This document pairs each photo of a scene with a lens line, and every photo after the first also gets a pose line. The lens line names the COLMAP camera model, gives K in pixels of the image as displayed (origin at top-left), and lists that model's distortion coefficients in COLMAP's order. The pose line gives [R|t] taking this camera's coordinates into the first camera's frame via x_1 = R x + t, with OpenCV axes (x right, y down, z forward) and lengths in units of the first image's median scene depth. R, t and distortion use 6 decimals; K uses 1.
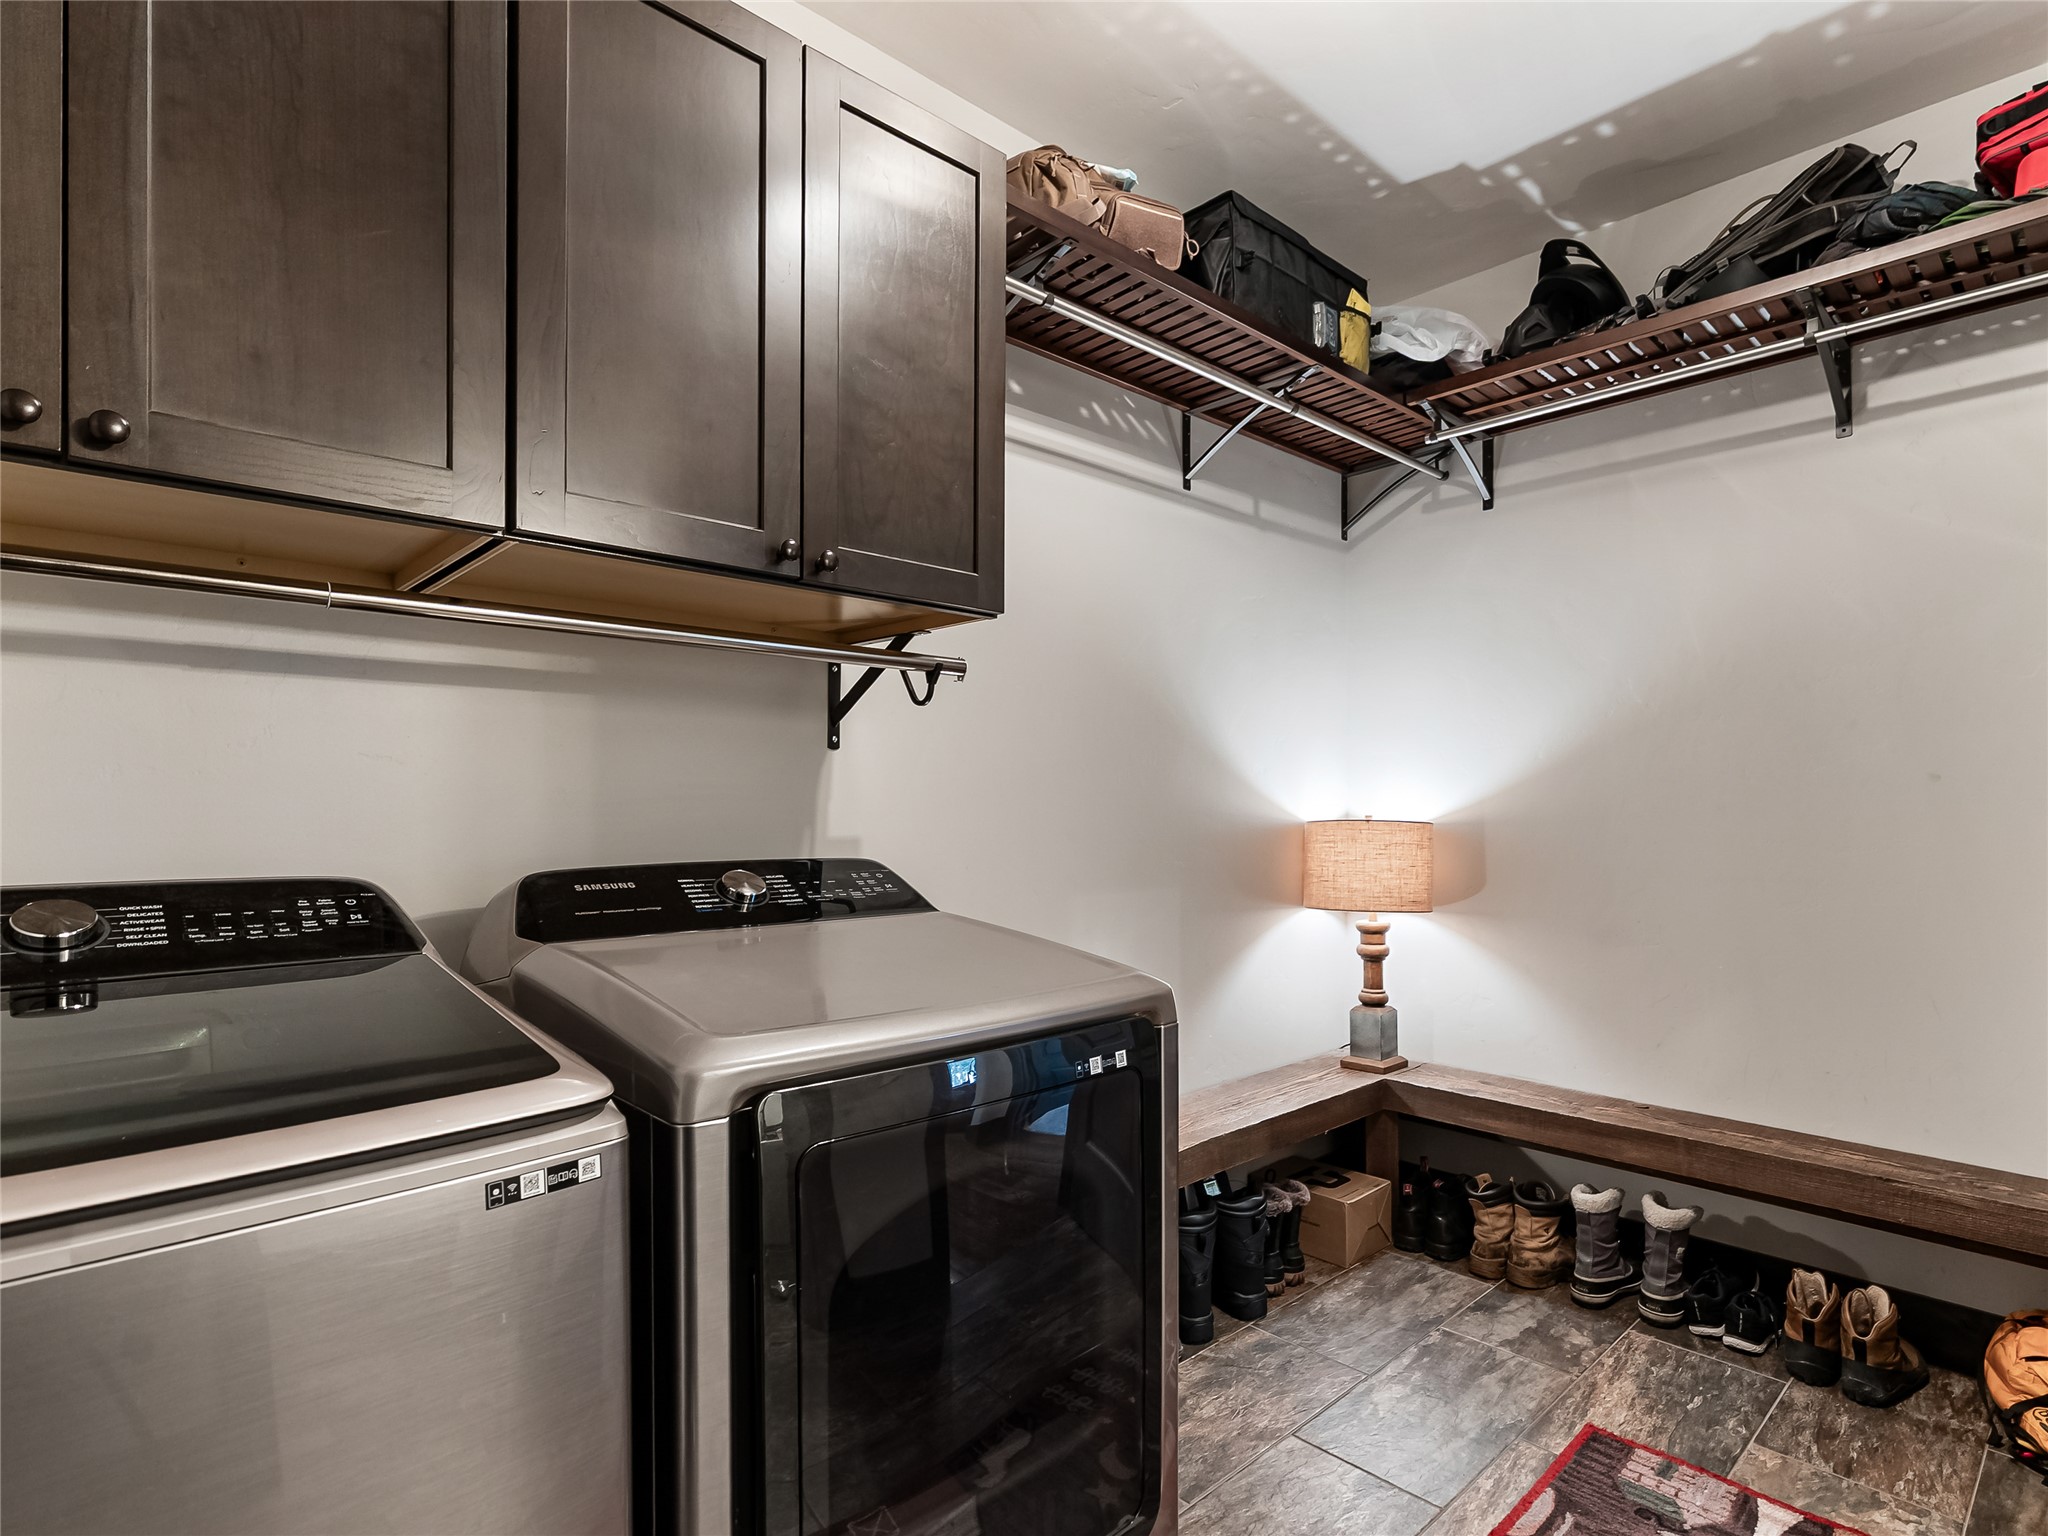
lens RADIAL K [[1060.8, 0, 1022.5], [0, 1060.8, 780.2], [0, 0, 1]] dist [-0.011818, 0.006946]
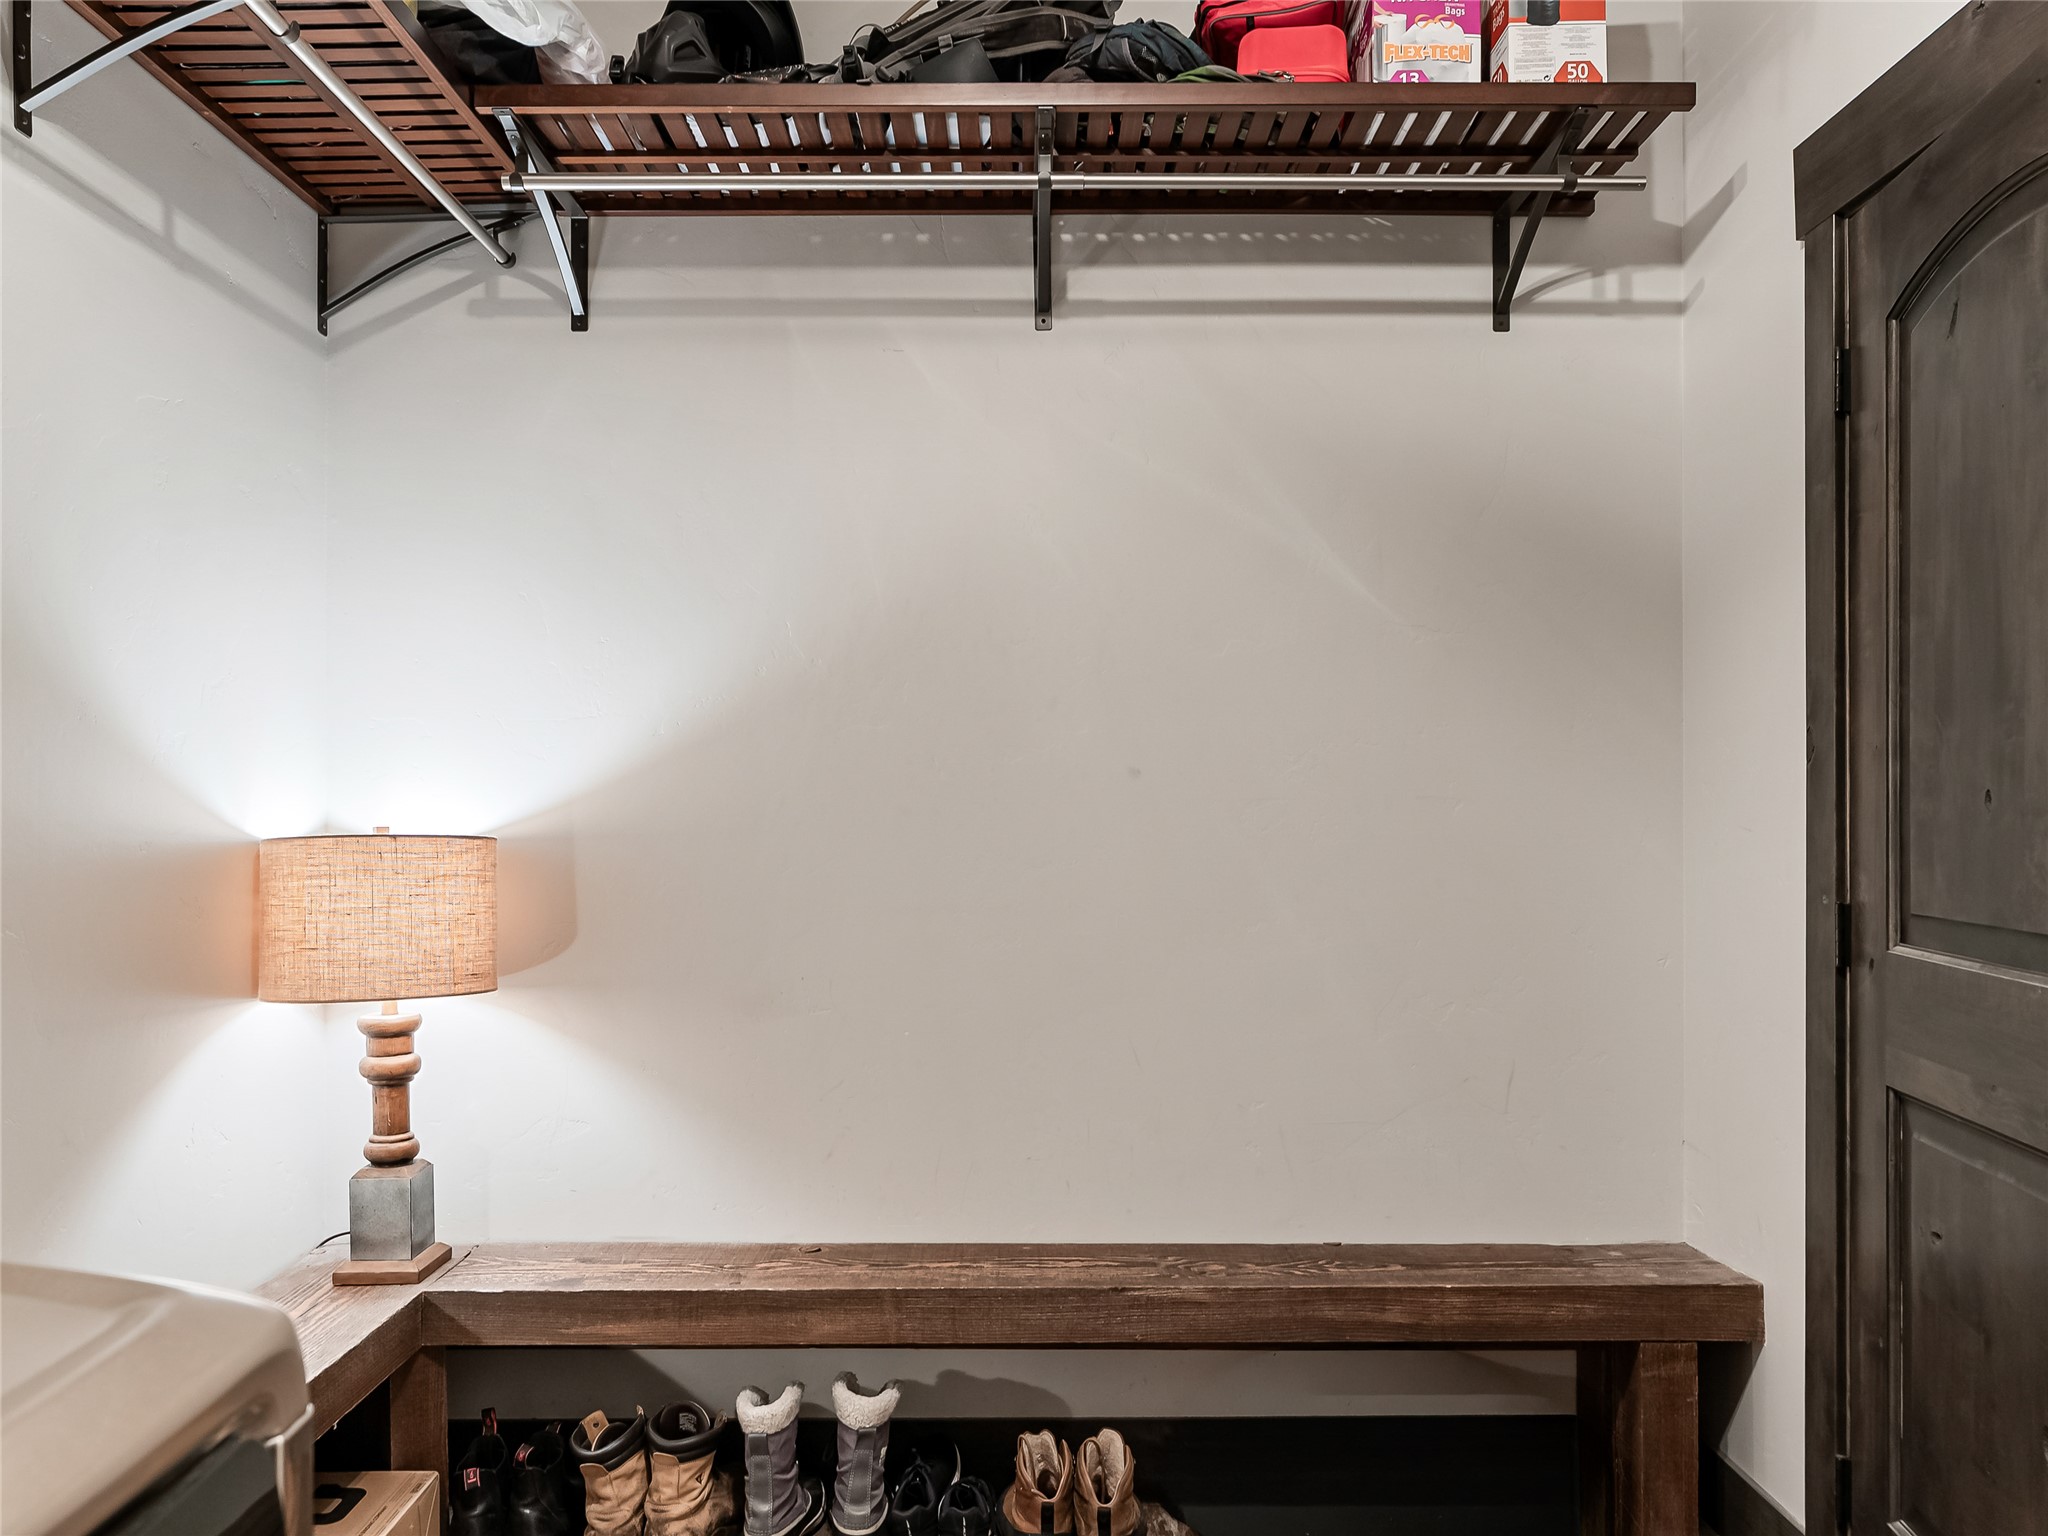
lens RADIAL K [[1559.0, 0, 1107.1], [0, 1559.0, 796.5], [0, 0, 1]] dist [-0.007707, 0.008401]
pose [[0.677024, 0.003966, 0.735951, -0.025190], [-0.015170, 0.999848, 0.008567, 0.005055], [-0.735805, -0.016965, 0.676981, 0.183066]]
